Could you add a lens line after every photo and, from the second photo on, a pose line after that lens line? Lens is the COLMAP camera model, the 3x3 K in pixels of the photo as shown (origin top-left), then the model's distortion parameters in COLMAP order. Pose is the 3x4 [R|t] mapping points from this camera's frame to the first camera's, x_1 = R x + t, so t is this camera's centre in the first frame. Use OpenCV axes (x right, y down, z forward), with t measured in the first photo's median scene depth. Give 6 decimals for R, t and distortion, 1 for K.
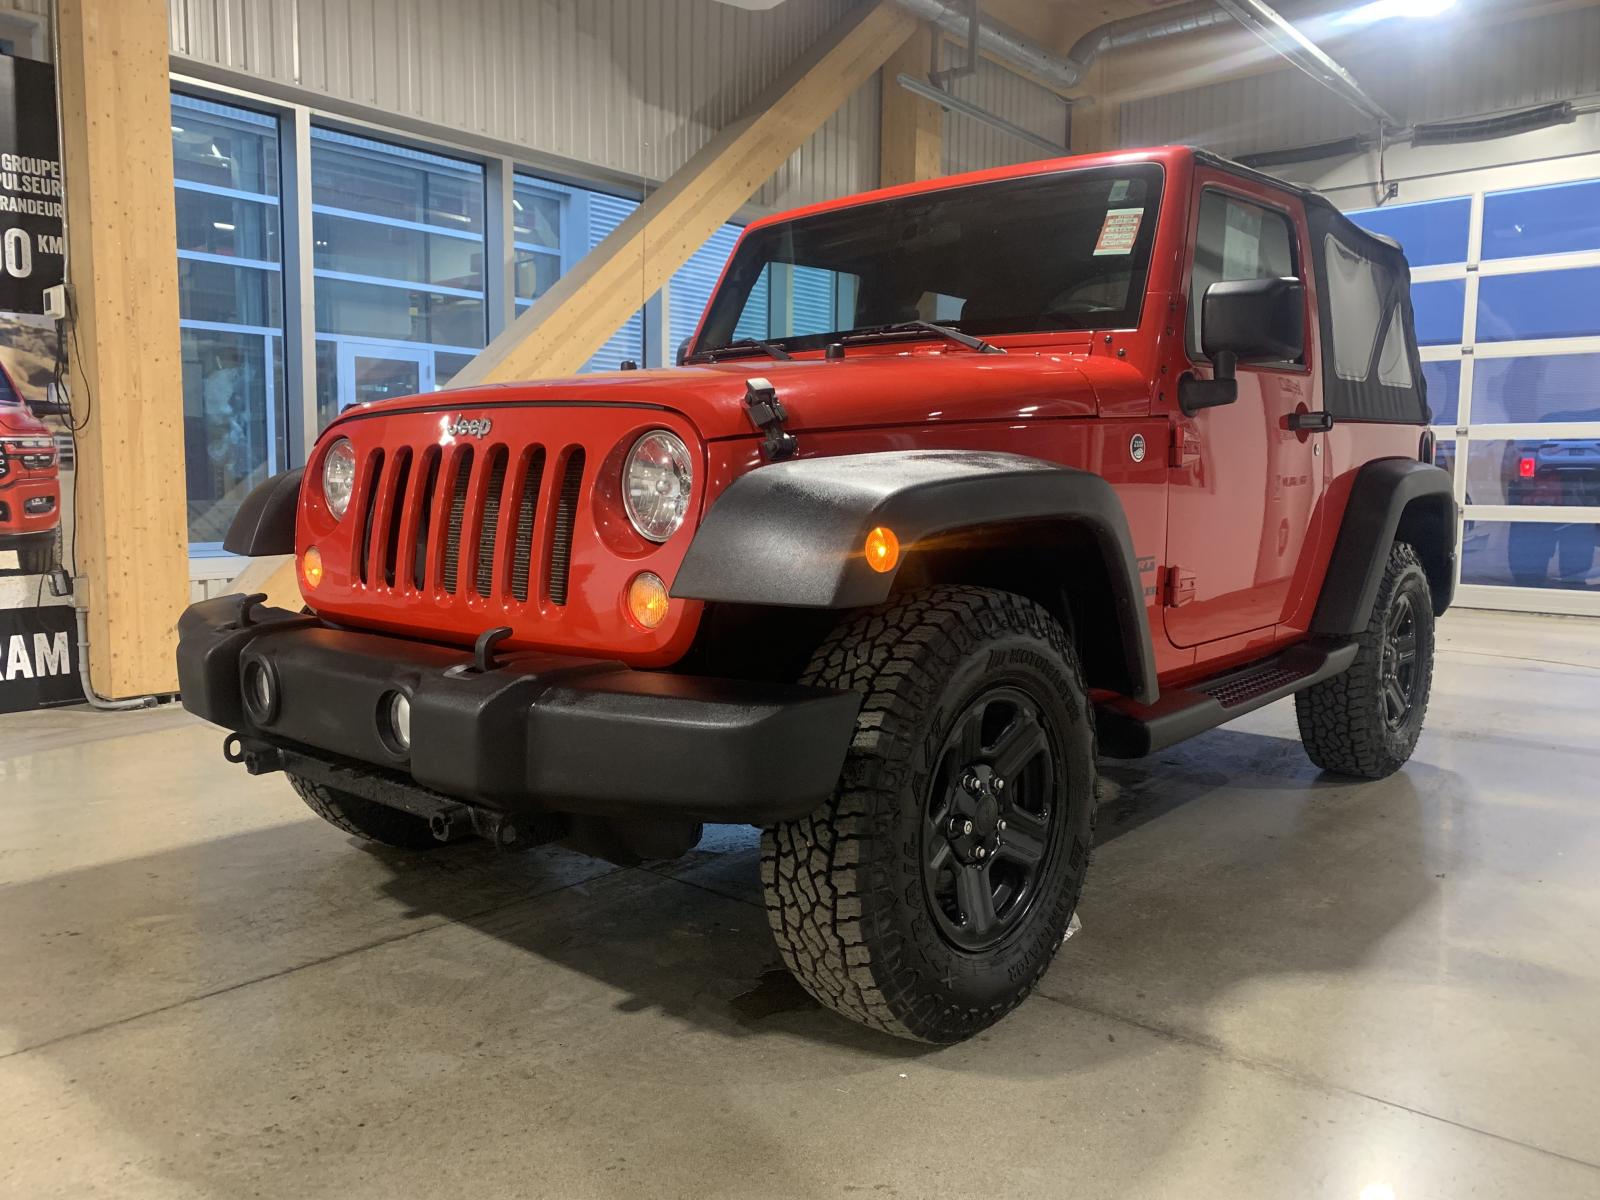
lens RADIAL K [[1251.6, 0, 804.2], [0, 1251.6, 591.6], [0, 0, 1]] dist [0.024267, -0.040617]
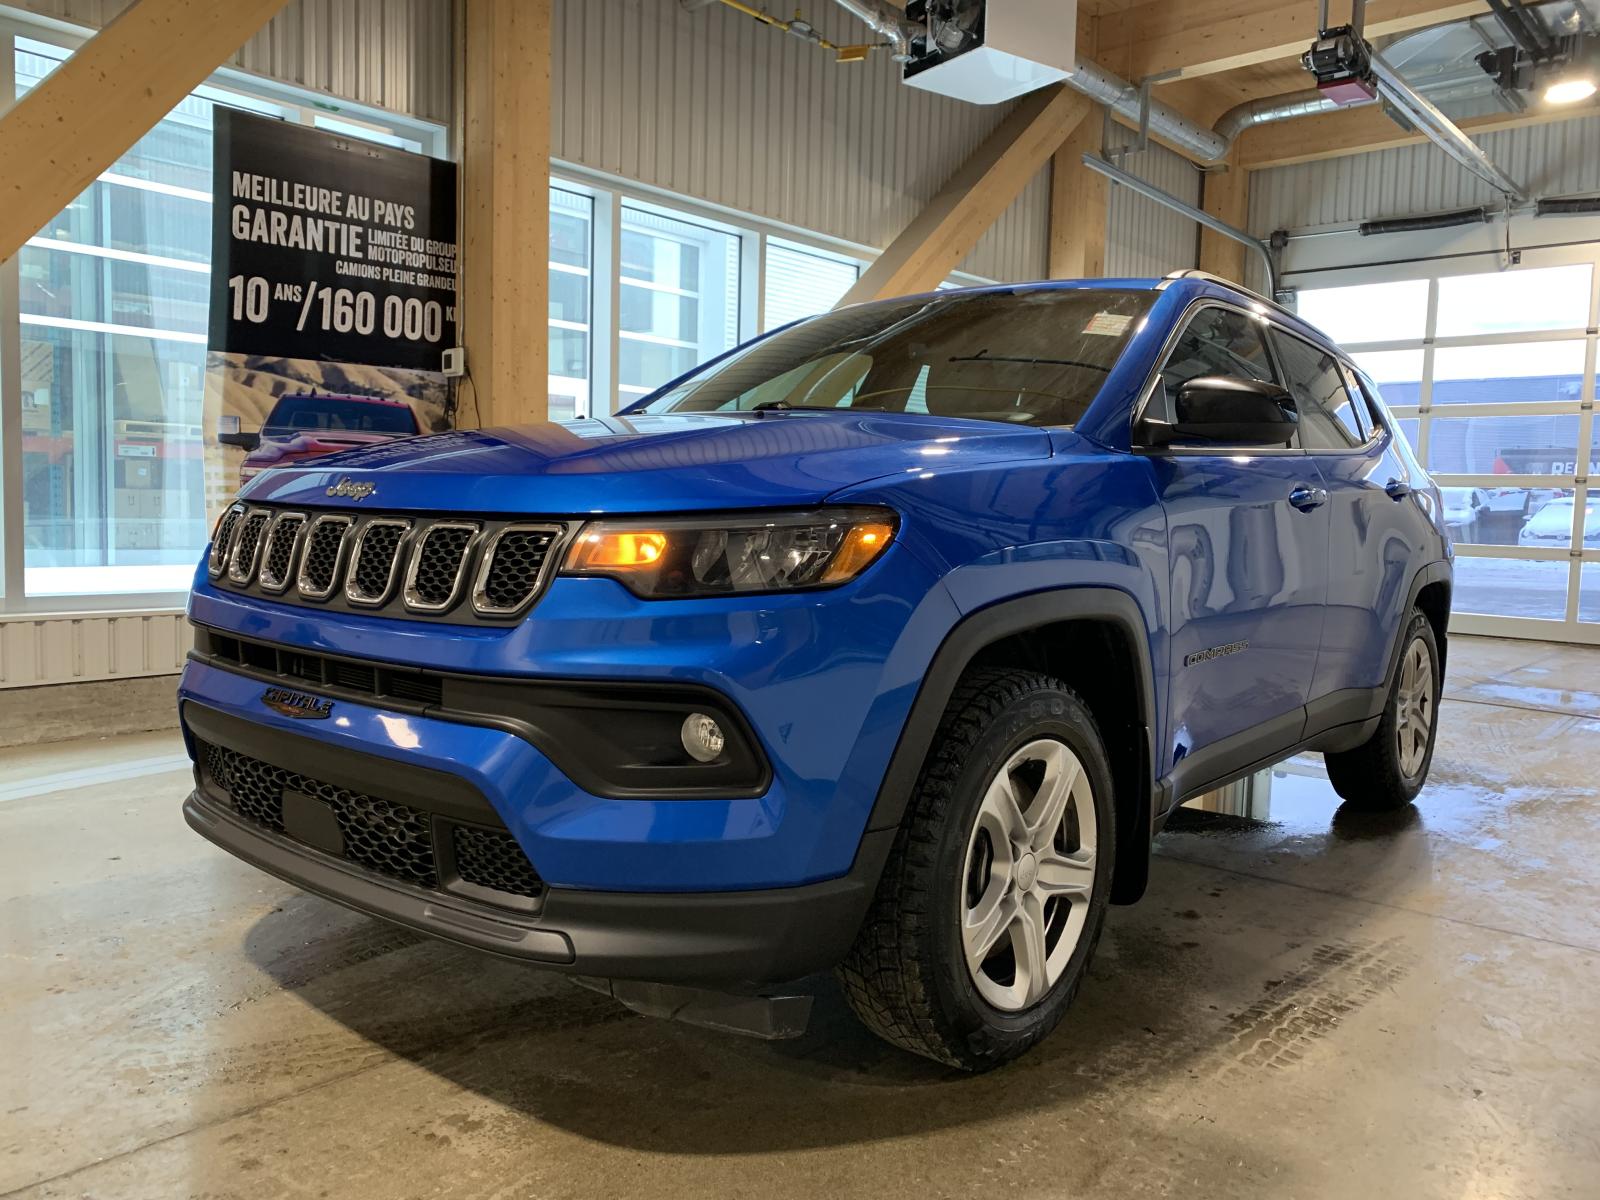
lens RADIAL K [[1251.6, 0, 770.7], [0, 1251.6, 580.3], [0, 0, 1]] dist [0.024267, -0.040617]
pose [[0.999331, 0.020495, -0.030301, -0.164995], [-0.021262, 0.999456, -0.025211, 0.001273], [0.029767, 0.025838, 0.999223, -0.117853]]
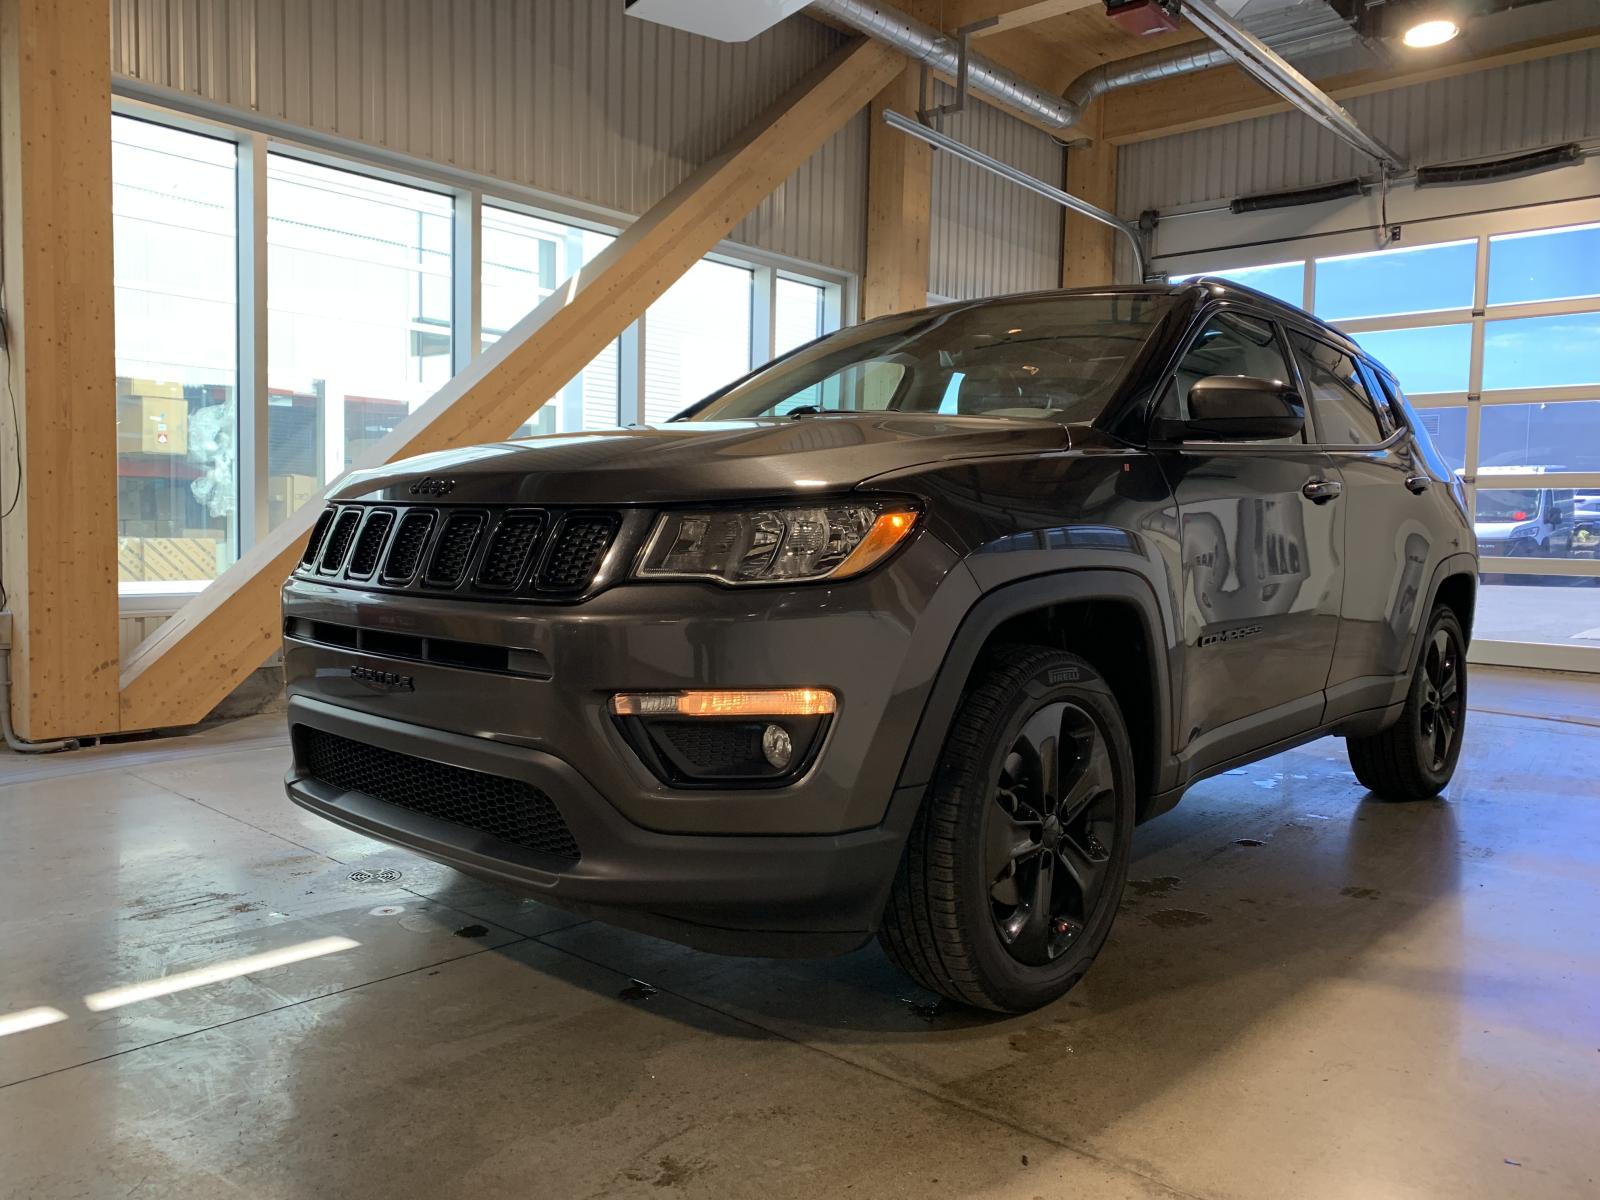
lens RADIAL K [[1251.6, 0, 796.4], [0, 1251.6, 587.6], [0, 0, 1]] dist [0.024267, -0.040617]
pose [[0.999777, 0.011958, -0.017414, 0.029116], [-0.012654, 0.999101, -0.040471, 0.000268], [0.016915, 0.040682, 0.999029, 0.036207]]
